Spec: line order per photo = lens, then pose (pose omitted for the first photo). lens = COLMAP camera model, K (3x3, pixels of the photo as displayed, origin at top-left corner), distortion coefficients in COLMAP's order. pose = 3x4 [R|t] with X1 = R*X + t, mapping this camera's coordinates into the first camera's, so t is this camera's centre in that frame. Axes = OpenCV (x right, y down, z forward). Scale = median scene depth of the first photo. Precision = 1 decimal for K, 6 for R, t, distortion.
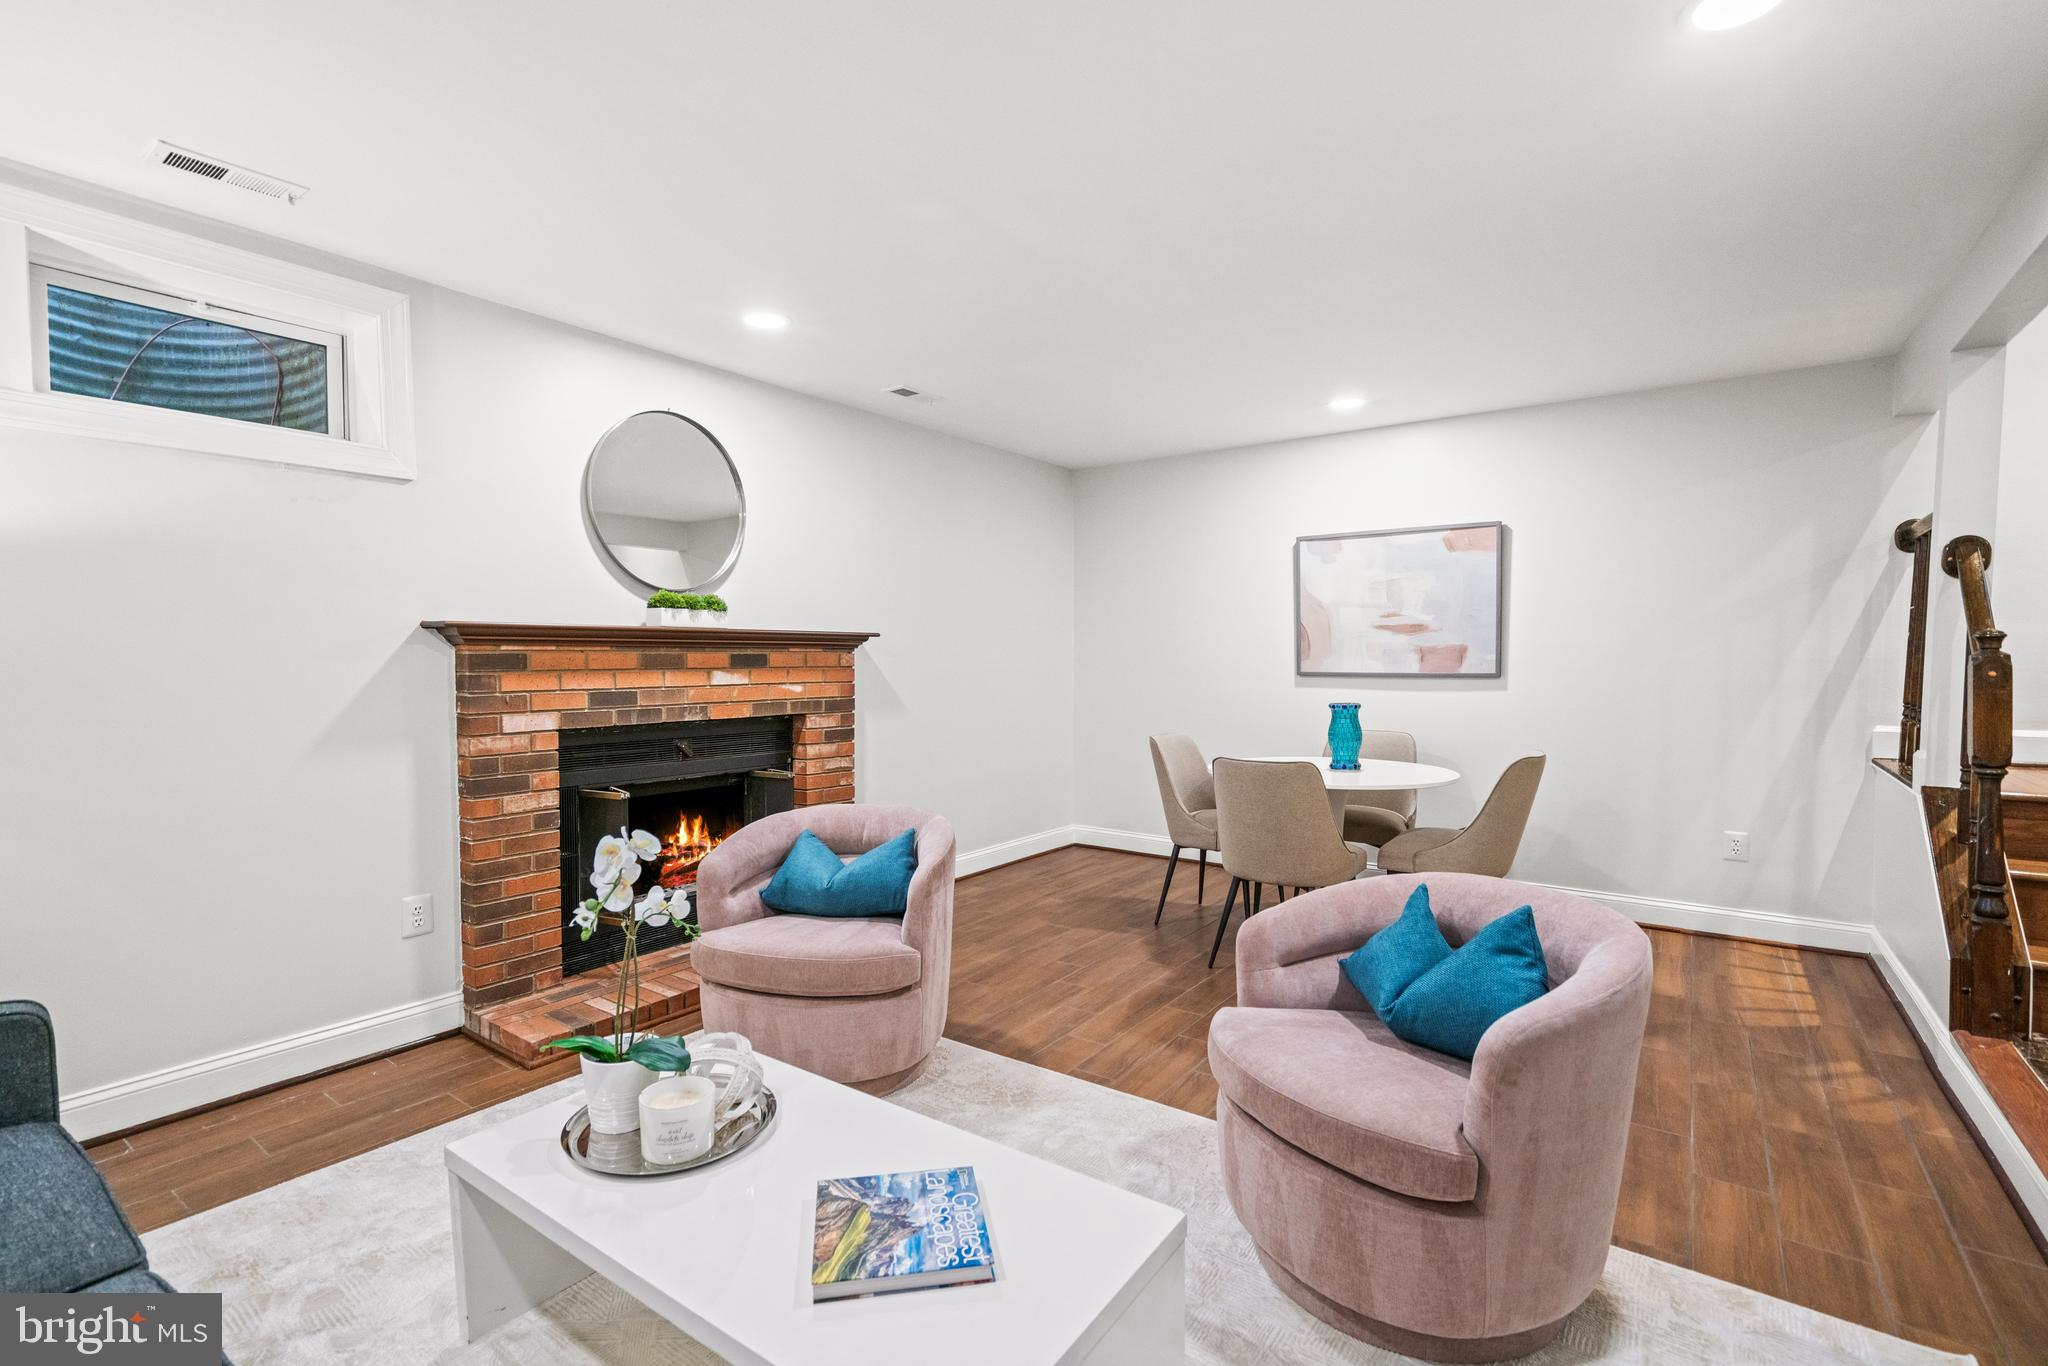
lens RADIAL K [[943.3, 0, 1023.9], [0, 943.3, 680.4], [0, 0, 1]] dist [-0.012543, 0.002386]
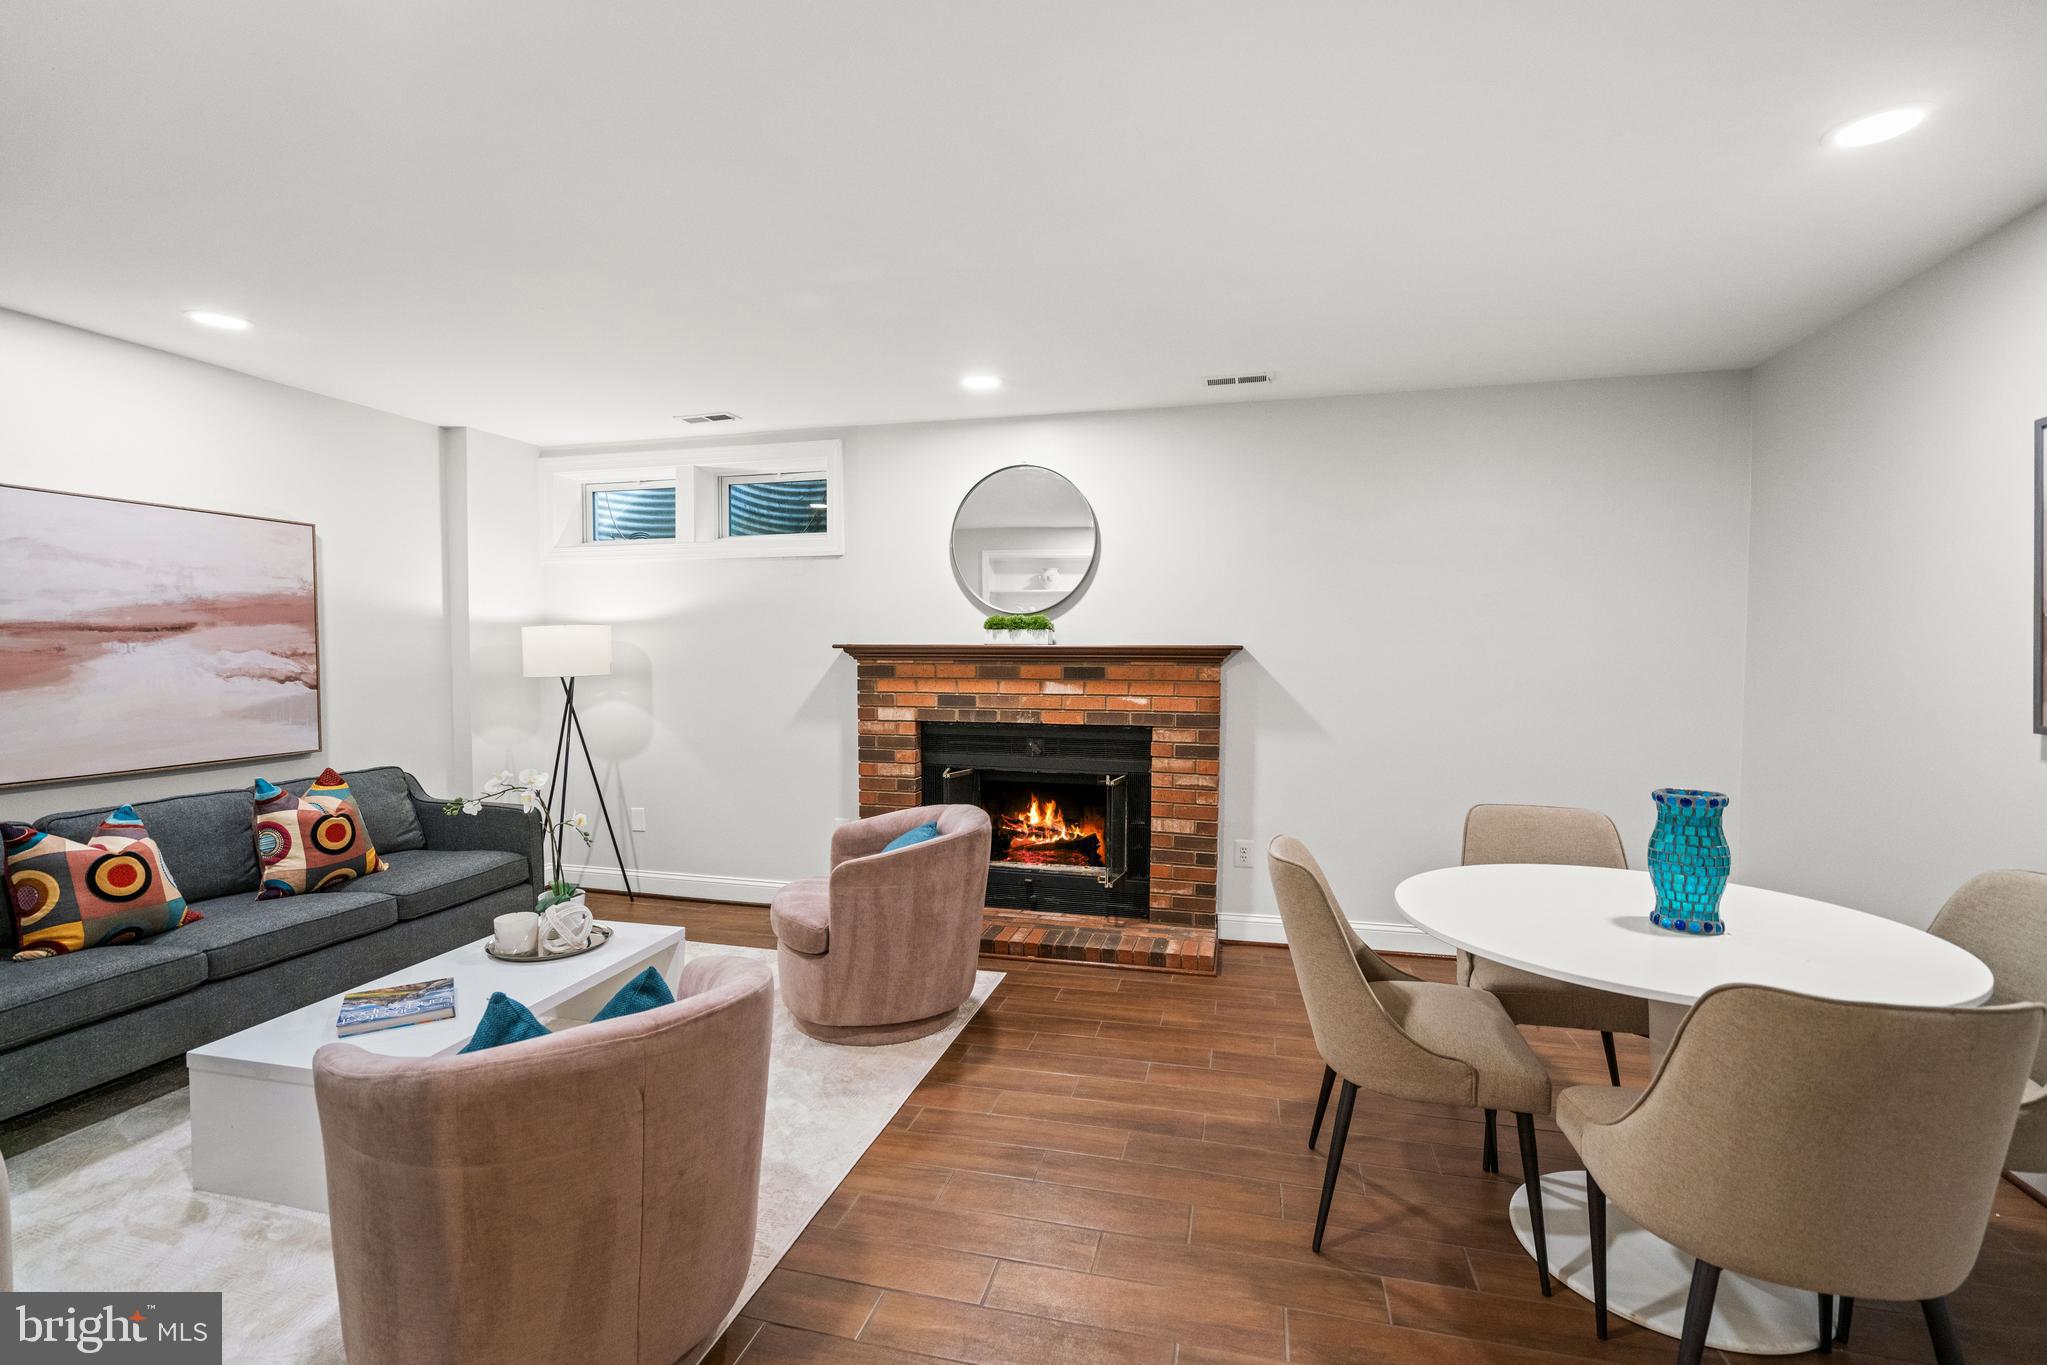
lens RADIAL K [[942.8, 0, 1024.0], [0, 942.8, 682.5], [0, 0, 1]] dist [-0.012543, 0.002386]
pose [[0.357564, 0.038250, -0.933105, 0.773520], [-0.025982, 0.999182, 0.031002, -0.046213], [0.933527, 0.013158, 0.358266, 0.586579]]
